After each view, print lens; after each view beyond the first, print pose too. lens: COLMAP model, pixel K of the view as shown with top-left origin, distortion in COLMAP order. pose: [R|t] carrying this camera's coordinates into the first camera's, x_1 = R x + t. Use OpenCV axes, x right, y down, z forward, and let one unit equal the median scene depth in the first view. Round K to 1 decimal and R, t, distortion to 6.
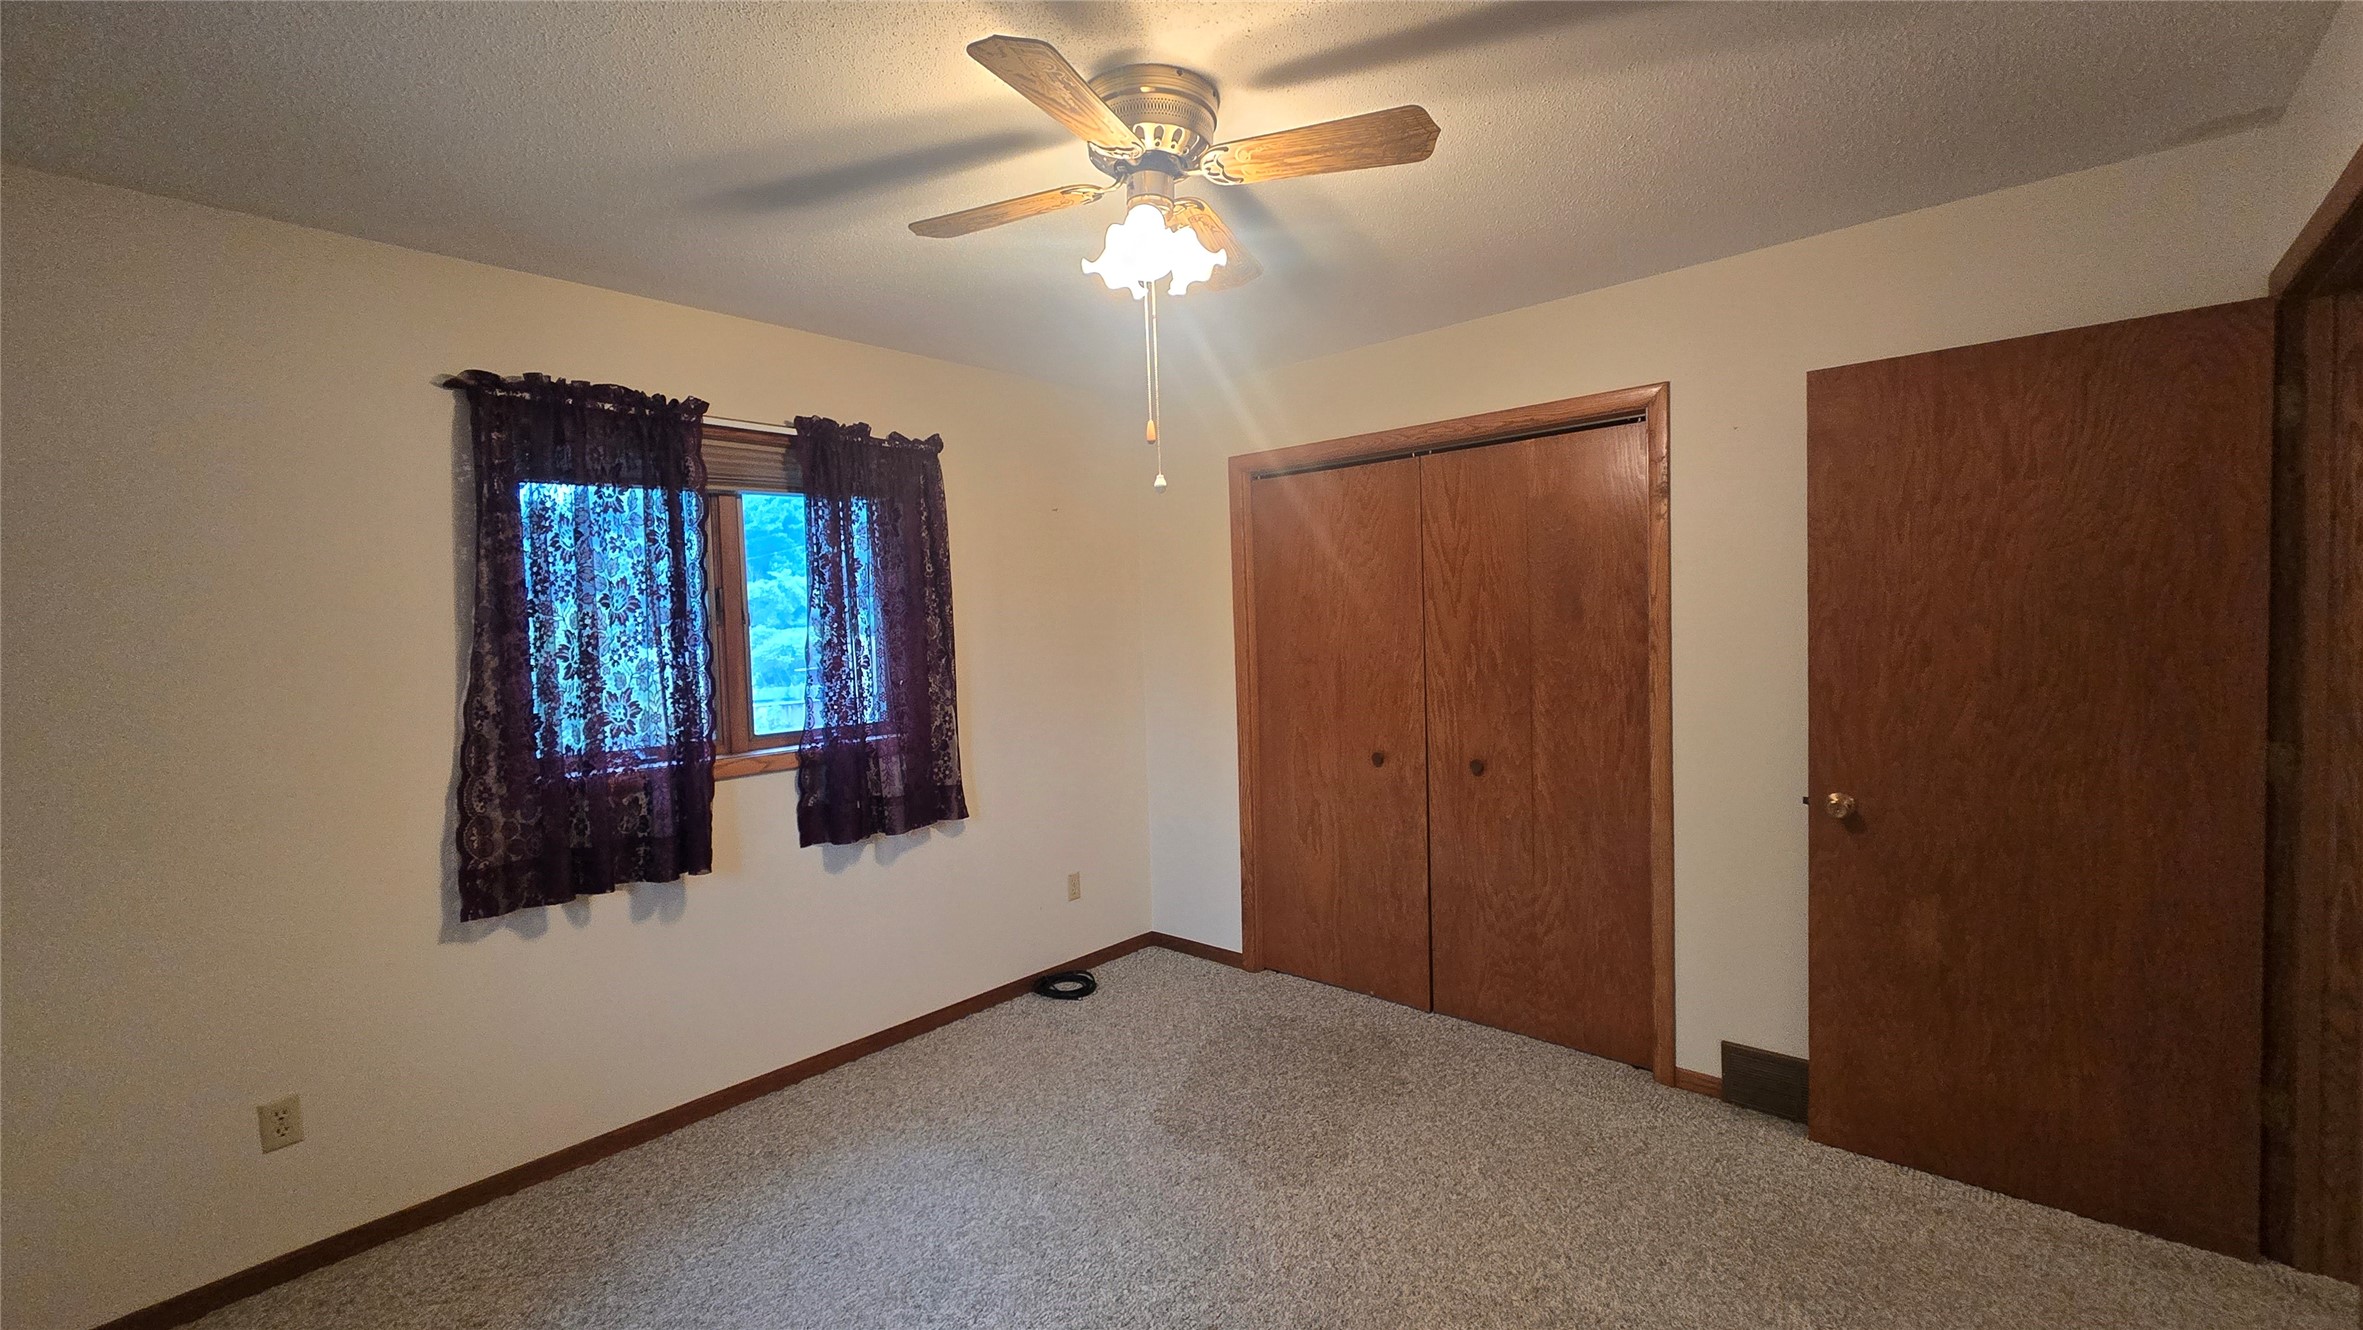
lens RADIAL K [[971.5, 0, 1179.1], [0, 971.5, 667.0], [0, 0, 1]] dist [0.002060, 0.000072]
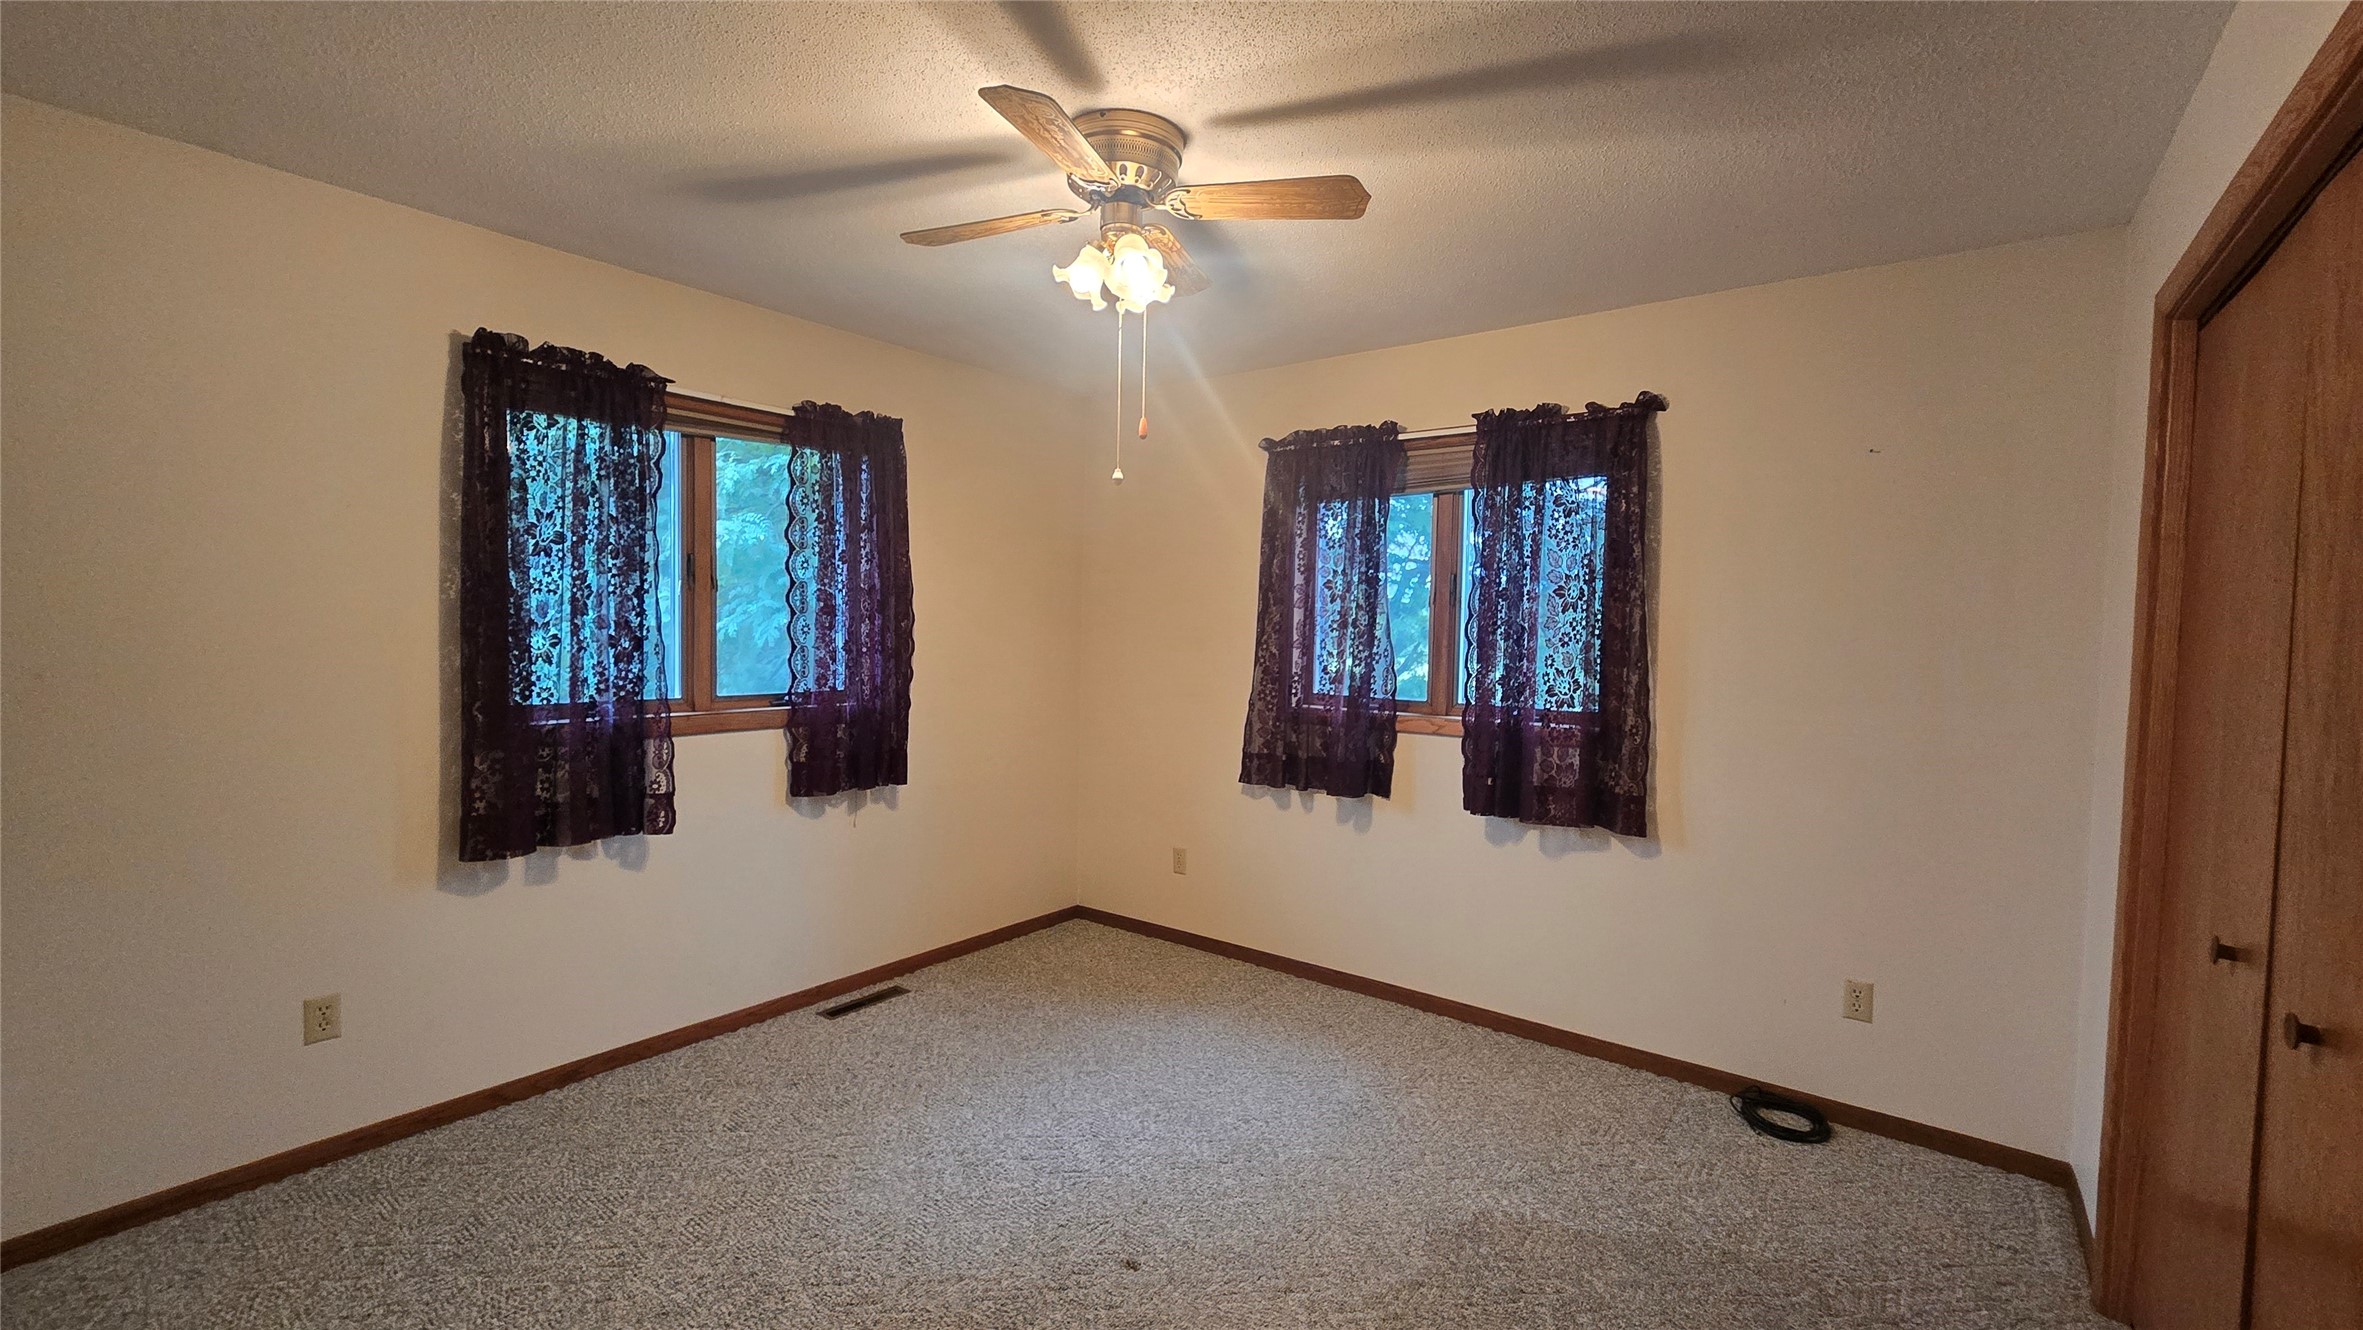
lens RADIAL K [[971.5, 0, 1180.1], [0, 971.5, 661.2], [0, 0, 1]] dist [0.002060, 0.000072]
pose [[0.078046, 0.071593, -0.994376, 0.668480], [-0.069494, 0.995383, 0.066211, -0.031281], [0.994525, 0.063935, 0.082660, 0.585861]]
